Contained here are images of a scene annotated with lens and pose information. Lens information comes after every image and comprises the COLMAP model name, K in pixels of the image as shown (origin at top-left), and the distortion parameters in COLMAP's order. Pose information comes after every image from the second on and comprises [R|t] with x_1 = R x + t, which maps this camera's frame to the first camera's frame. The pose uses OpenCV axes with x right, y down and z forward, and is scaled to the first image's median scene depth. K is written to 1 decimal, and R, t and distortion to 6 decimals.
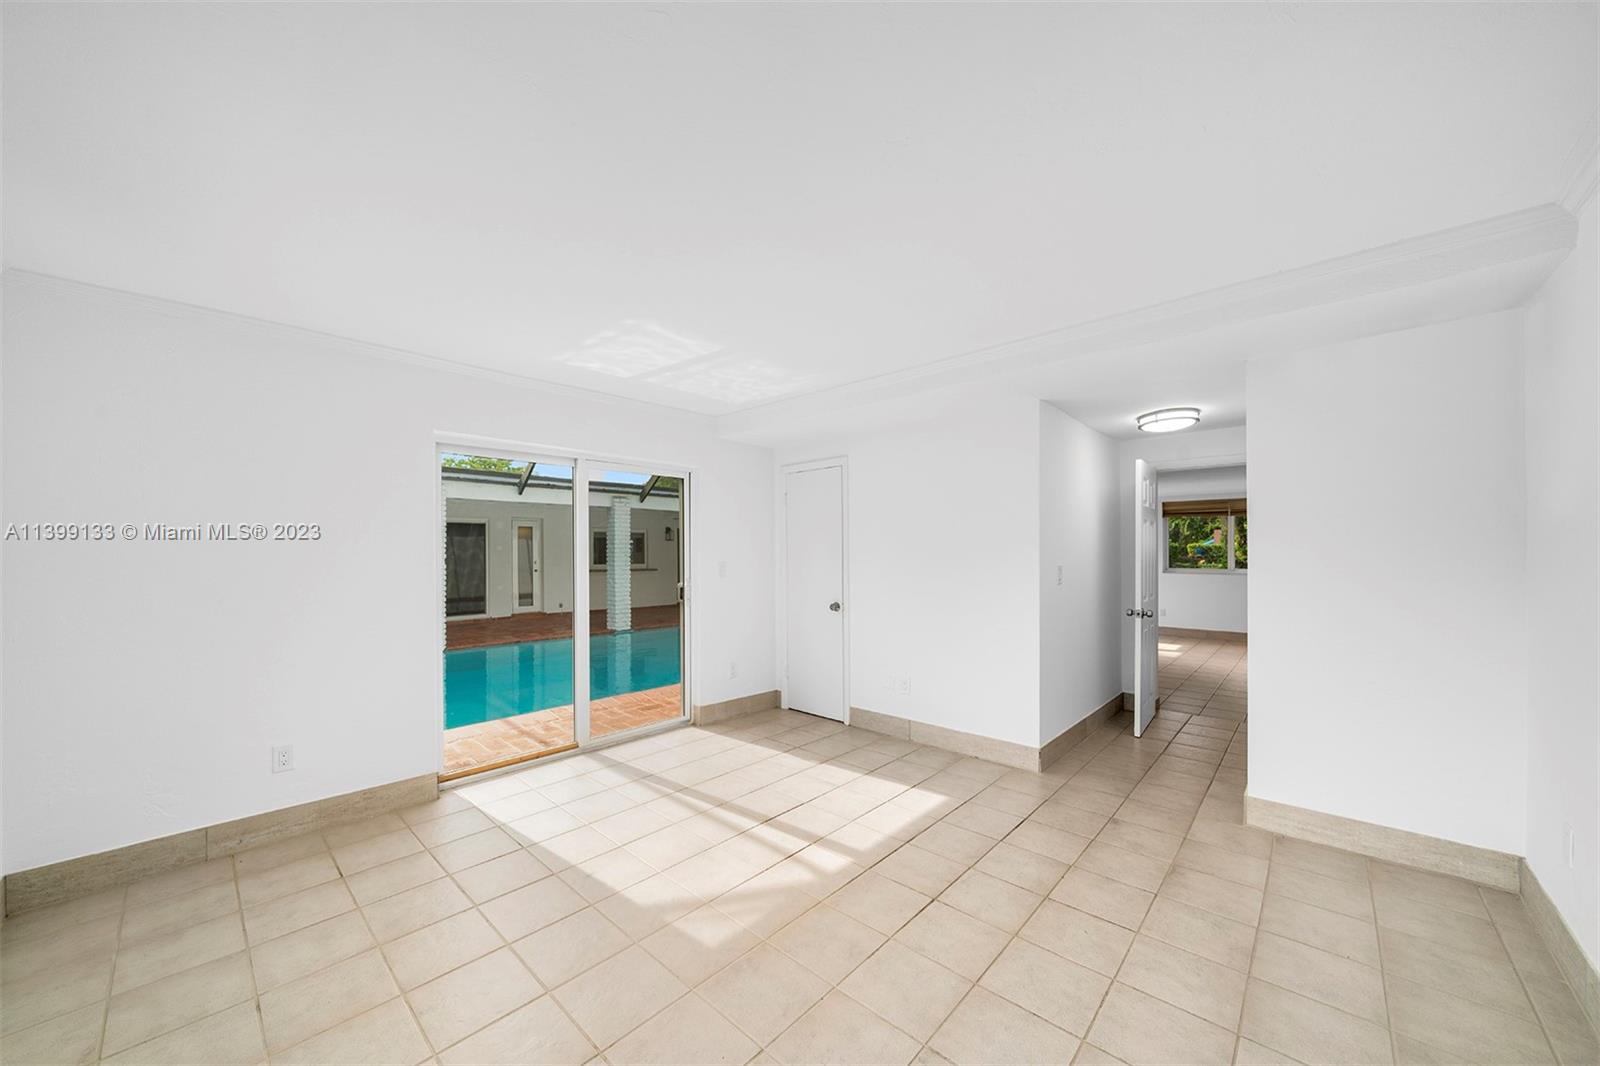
lens RADIAL K [[571.7, 0, 797.7], [0, 571.7, 544.4], [0, 0, 1]] dist [-0.001867, -0.000086]
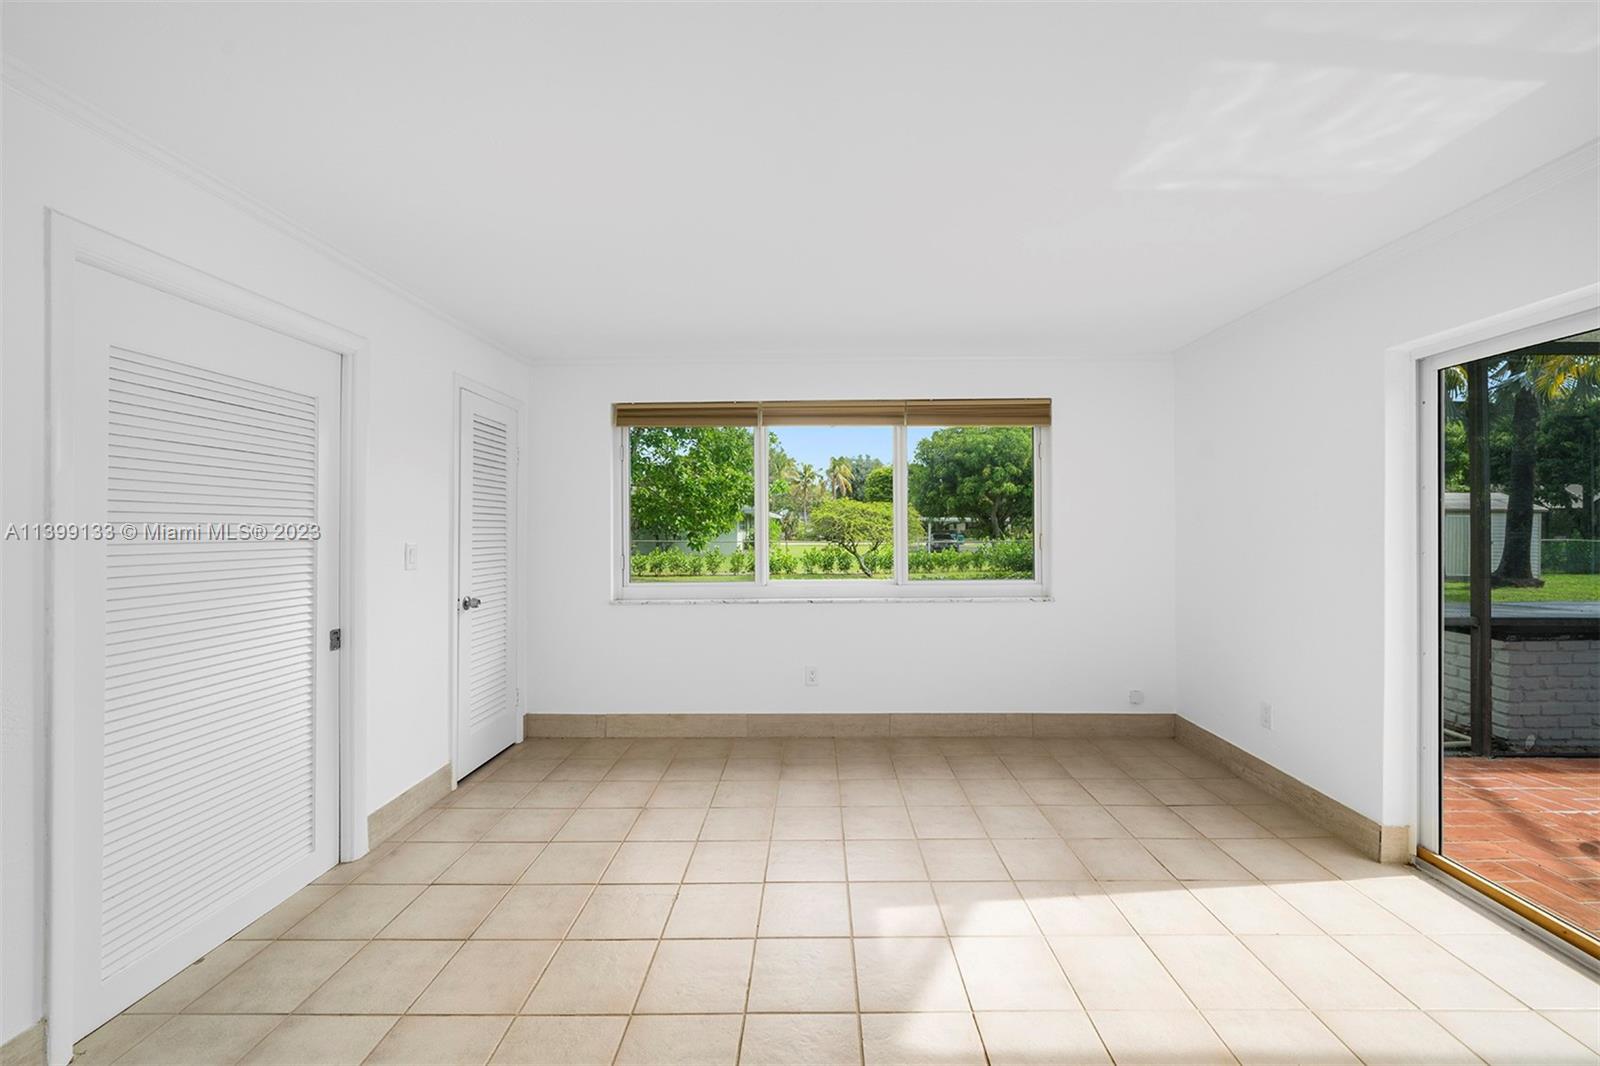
lens RADIAL K [[649.4, 0, 797.3], [0, 649.4, 526.1], [0, 0, 1]] dist [0.008692, -0.000384]
pose [[-0.755605, 0.007787, -0.654981, 0.480298], [0.013263, 0.999906, -0.003413, 0.020352], [0.654893, -0.011266, -0.755638, 1.221091]]
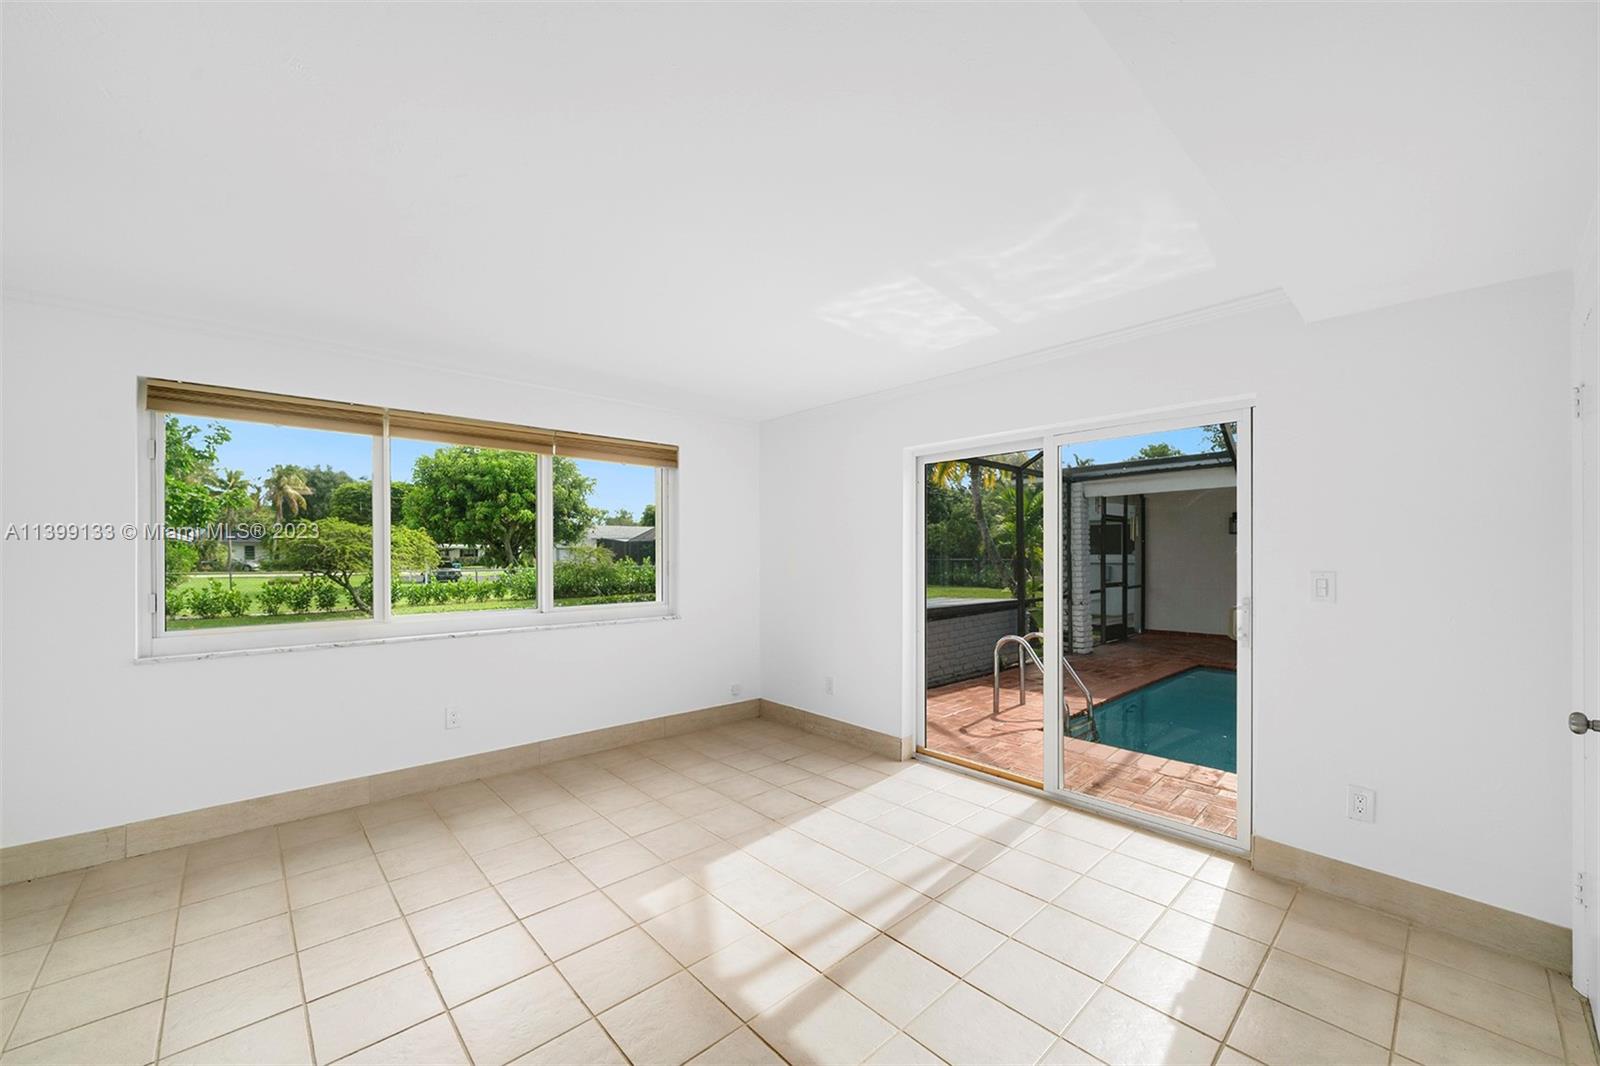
lens RADIAL K [[649.4, 0, 799.5], [0, 649.4, 547.5], [0, 0, 1]] dist [0.008692, -0.000384]
pose [[-0.090727, -0.004061, -0.995868, 0.756376], [0.007416, 0.999961, -0.004754, 0.015329], [0.995848, -0.007816, -0.090693, 0.978607]]
